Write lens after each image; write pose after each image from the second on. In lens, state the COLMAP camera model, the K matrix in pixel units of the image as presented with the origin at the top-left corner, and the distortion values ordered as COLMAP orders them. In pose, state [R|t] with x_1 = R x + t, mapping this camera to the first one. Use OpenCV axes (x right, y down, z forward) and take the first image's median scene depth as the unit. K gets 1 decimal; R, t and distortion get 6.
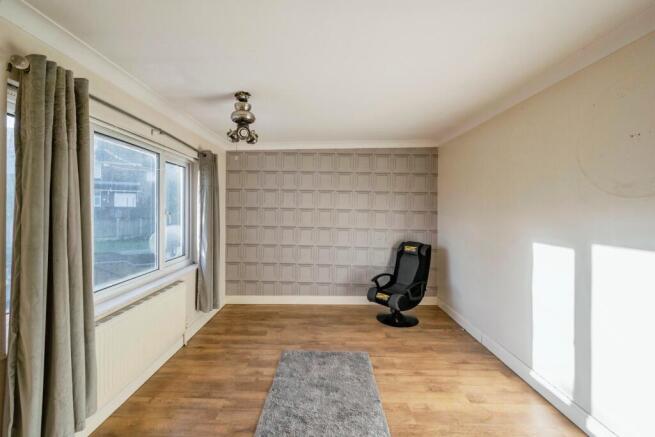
lens RADIAL K [[269.6, 0, 325.3], [0, 269.6, 207.2], [0, 0, 1]] dist [0.000631, -0.000154]
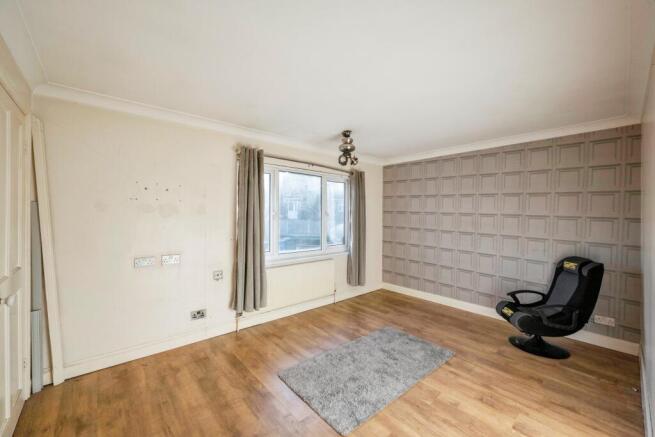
lens RADIAL K [[259.2, 0, 325.9], [0, 259.2, 211.4], [0, 0, 1]] dist [0.000062, -0.000276]
pose [[0.690662, 0.004344, -0.723165, 0.419120], [-0.007892, 0.999968, -0.001531, 0.006388], [0.723135, 0.006764, 0.690674, -0.026888]]
